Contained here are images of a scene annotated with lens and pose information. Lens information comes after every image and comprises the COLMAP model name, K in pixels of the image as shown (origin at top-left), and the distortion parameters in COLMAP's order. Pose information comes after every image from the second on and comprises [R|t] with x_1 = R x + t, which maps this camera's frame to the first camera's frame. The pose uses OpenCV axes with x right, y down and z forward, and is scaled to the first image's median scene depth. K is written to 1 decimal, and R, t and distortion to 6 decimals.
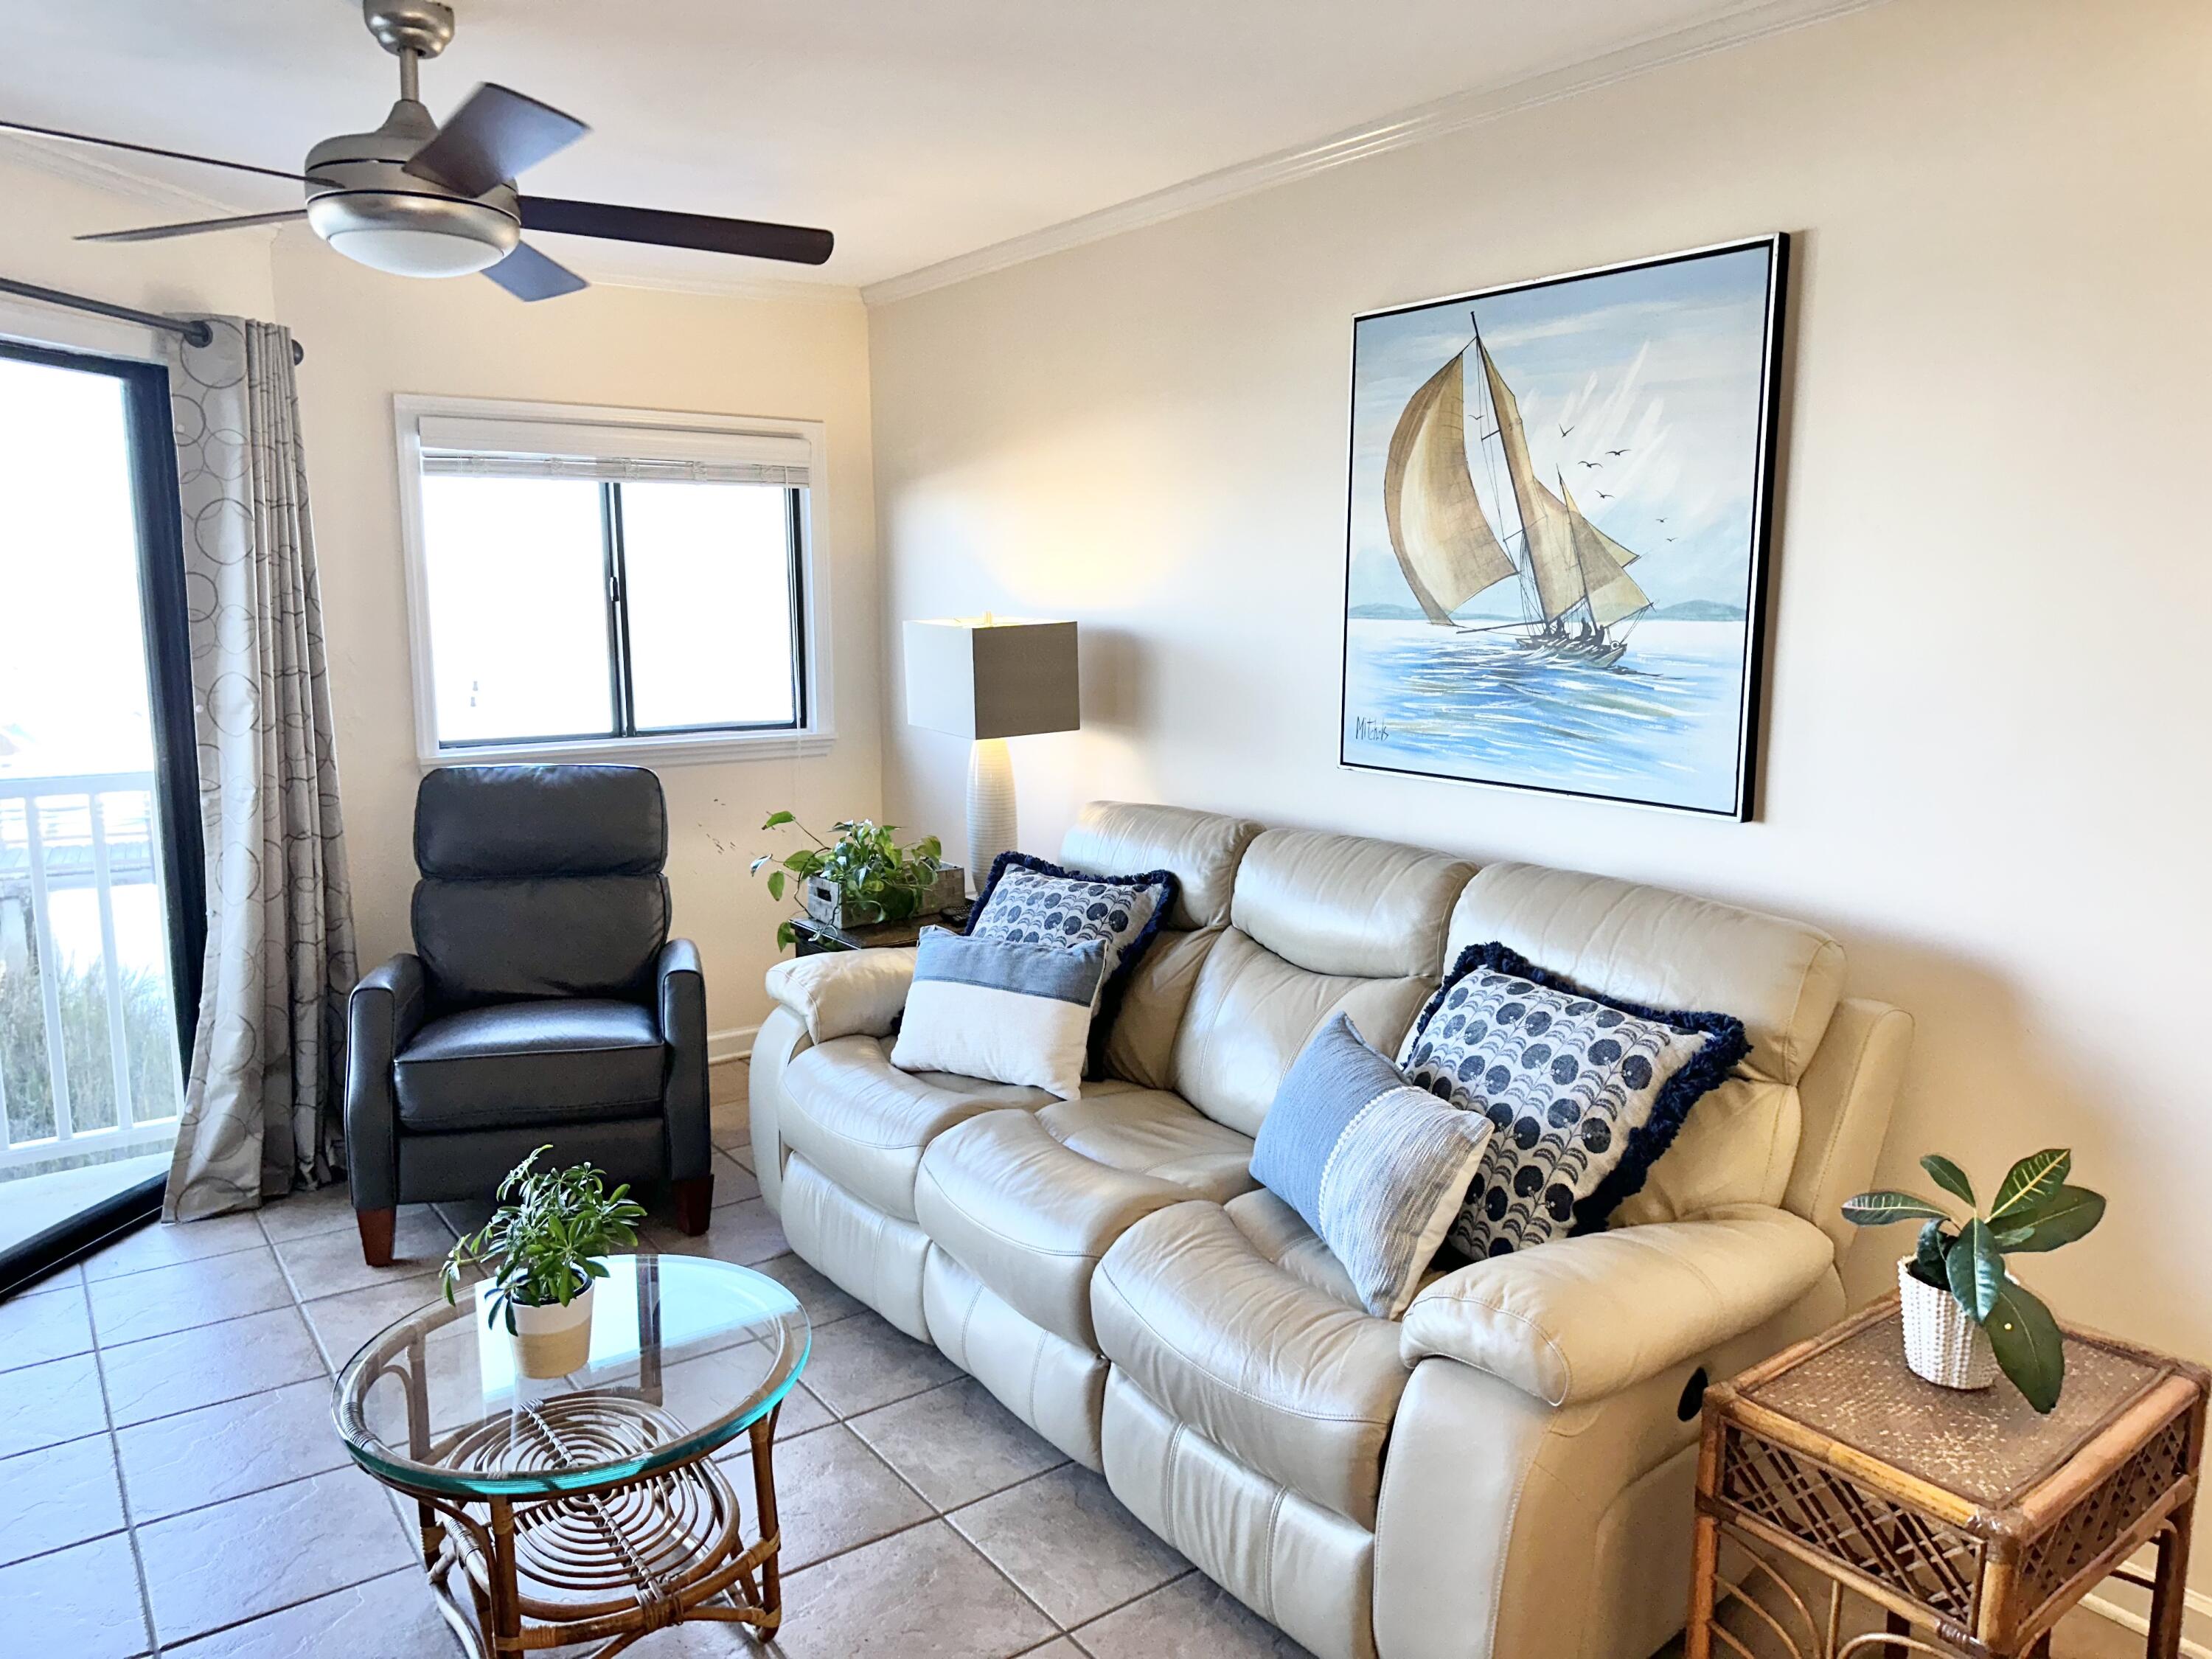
lens RADIAL K [[1537.1, 0, 1106.0], [0, 1537.1, 829.5], [0, 0, 1]] dist [0.189759, -0.405511]
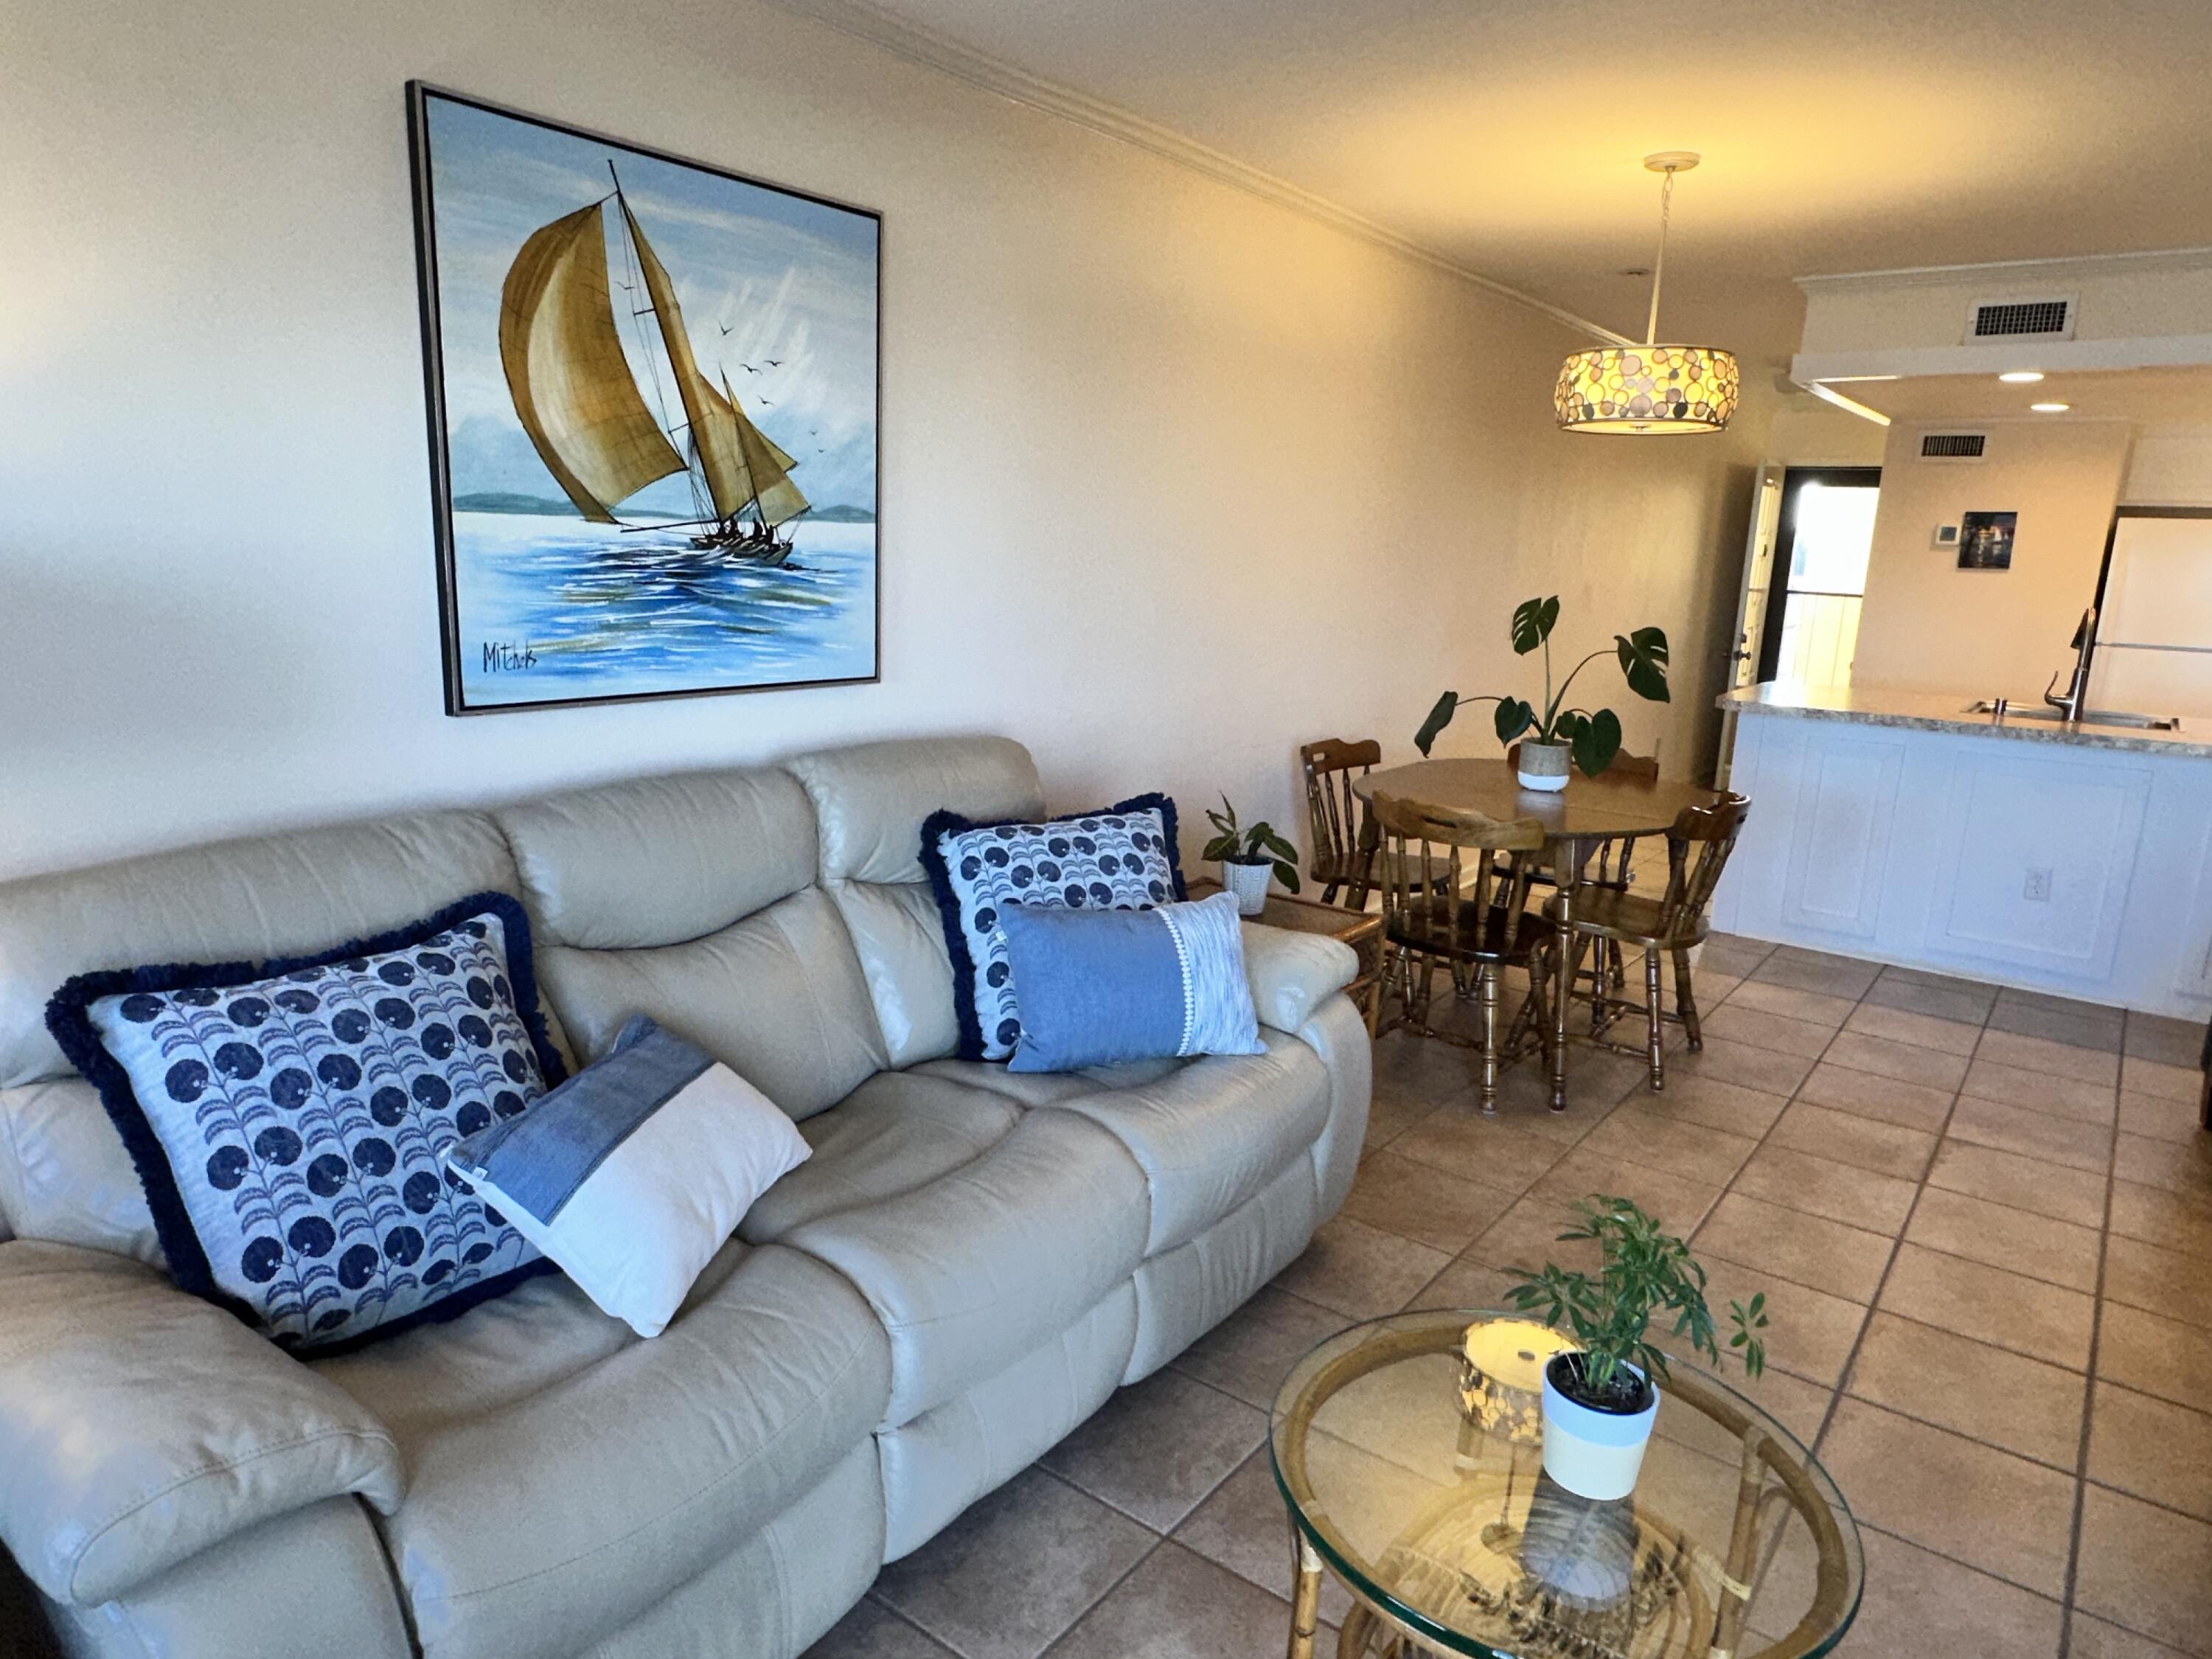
lens RADIAL K [[1374.6, 0, 1106.0], [0, 1374.6, 829.5], [0, 0, 1]] dist [0.001873, -0.001582]
pose [[-0.283142, -0.216129, 0.934408, -0.629929], [0.110906, 0.960363, 0.255739, -0.135550], [-0.952644, 0.176042, -0.247949, 0.977667]]
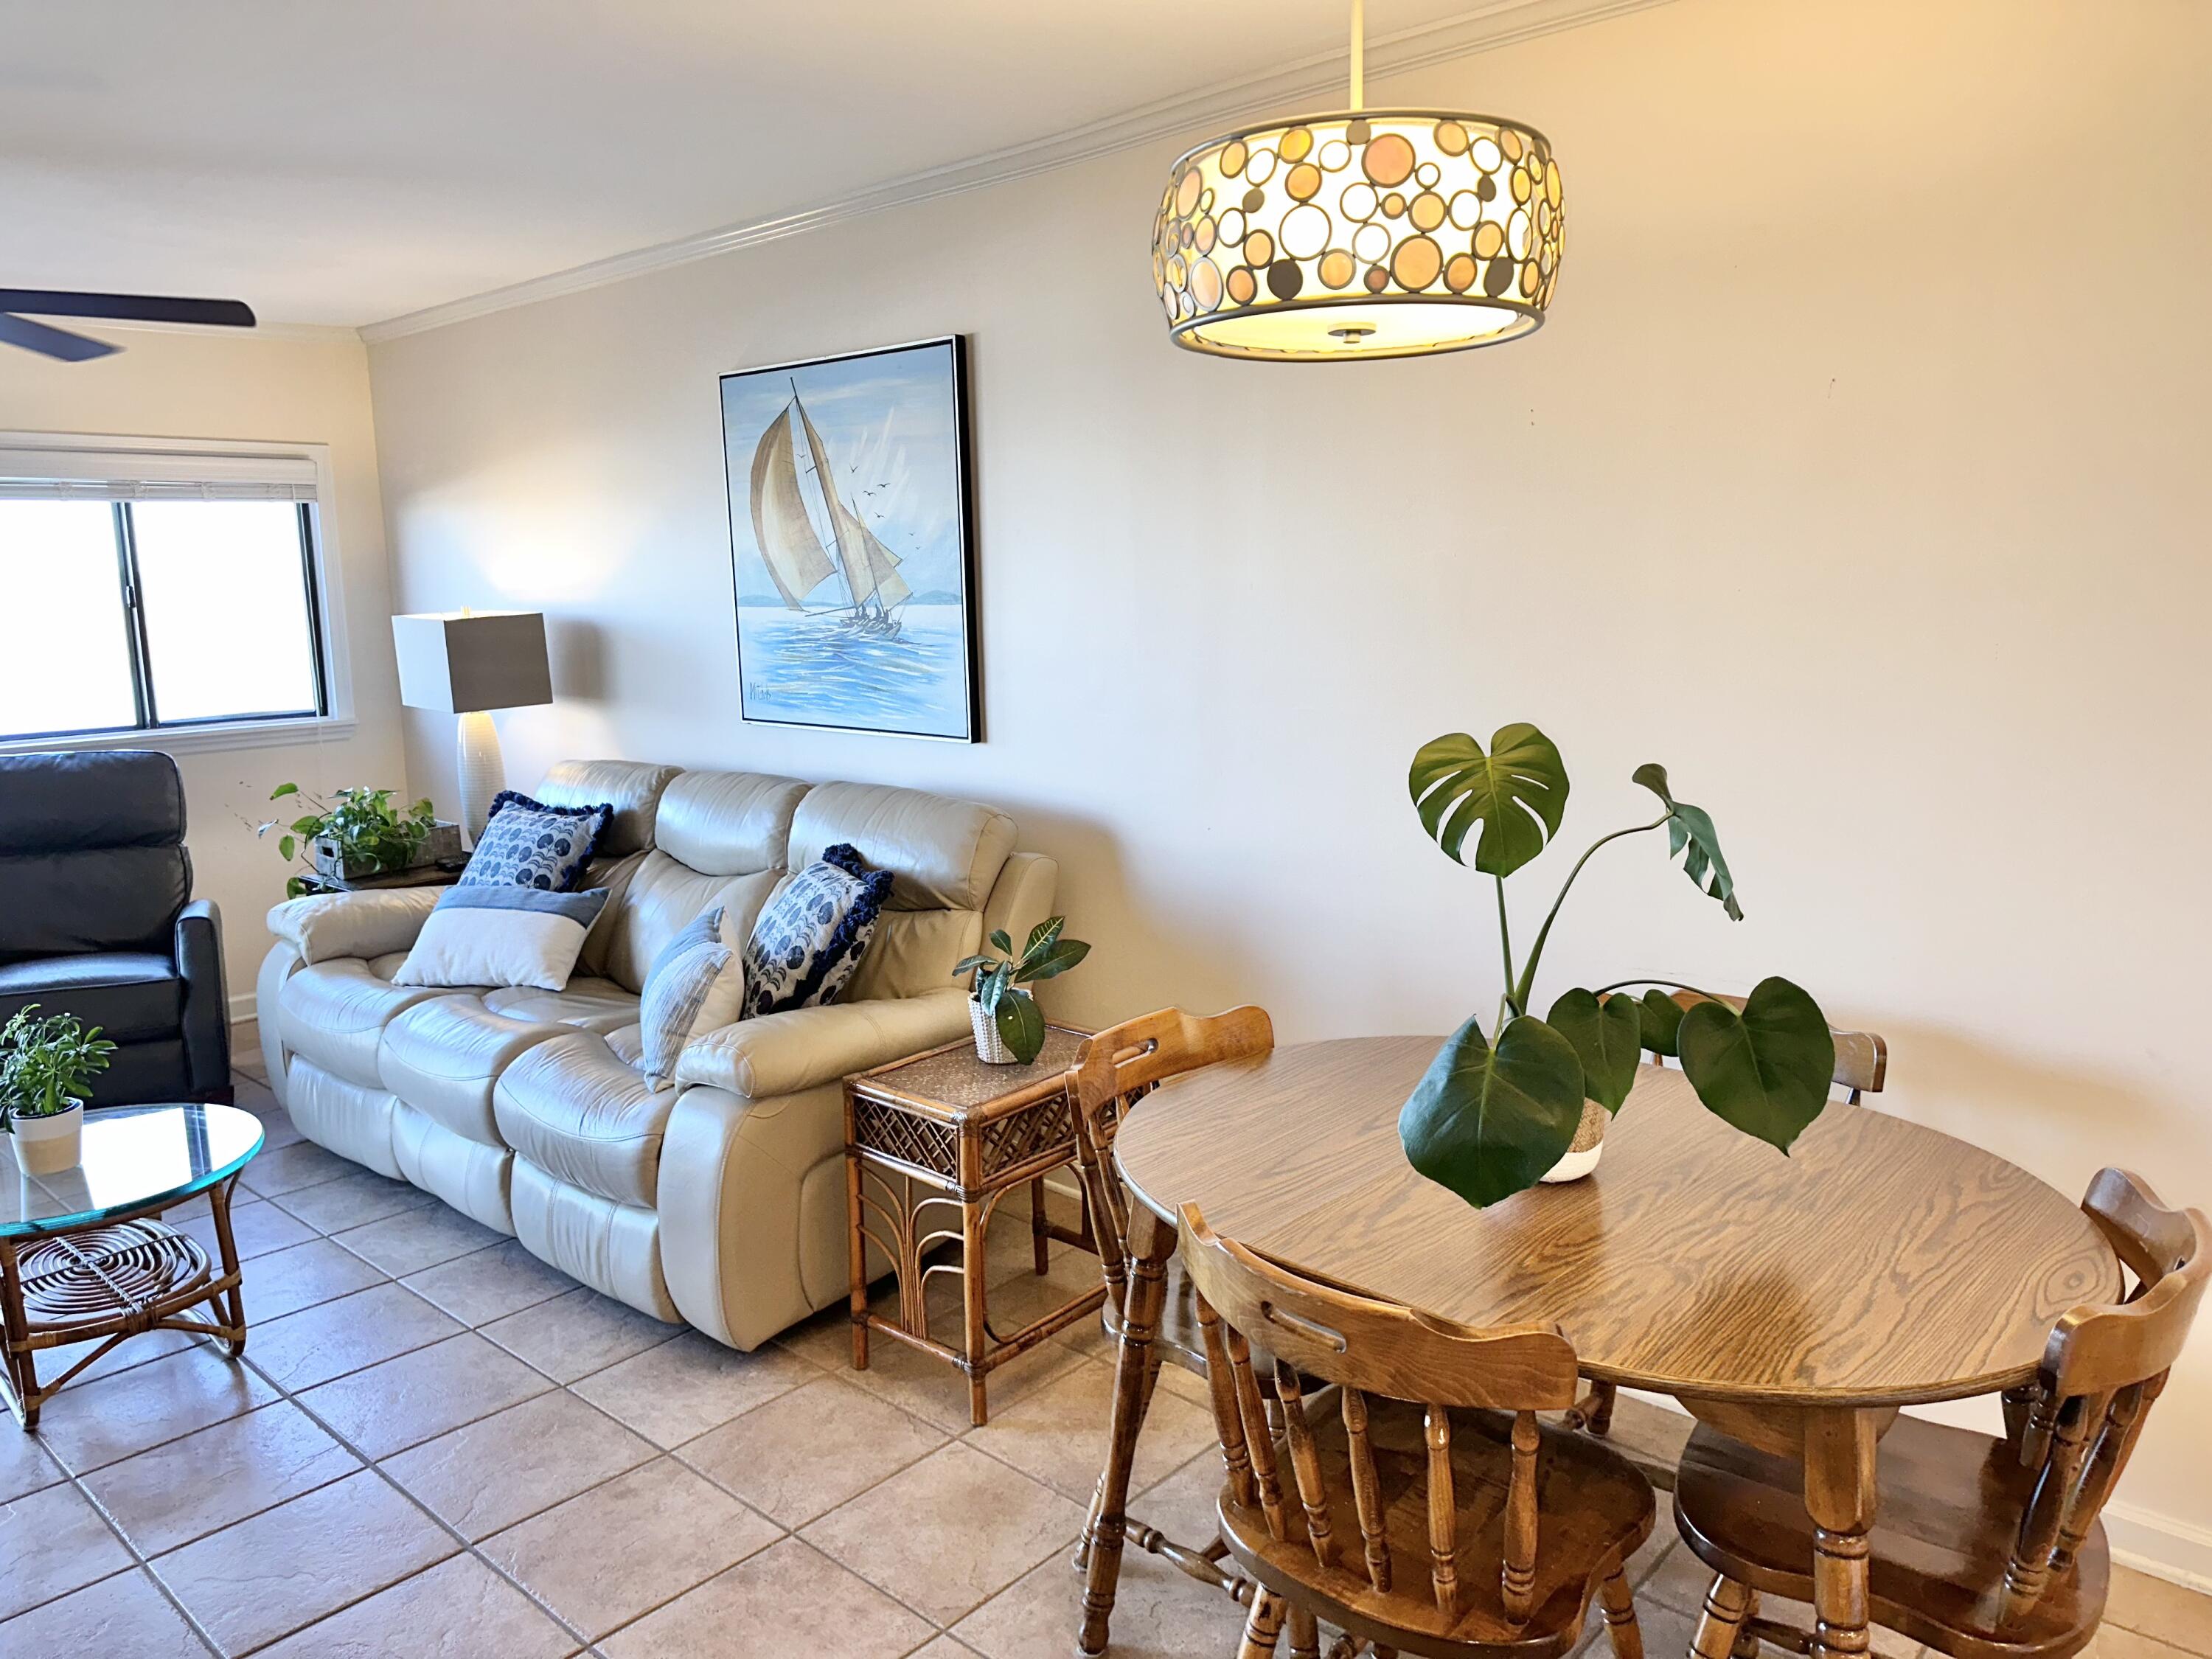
lens RADIAL K [[1554.1, 0, 1111.7], [0, 1554.1, 845.8], [0, 0, 1]] dist [0.098026, -0.146077]
pose [[0.978292, -0.053804, 0.200123, 0.207737], [0.051590, 0.998536, 0.016266, 0.063510], [-0.200706, -0.005589, 0.979636, -0.377445]]
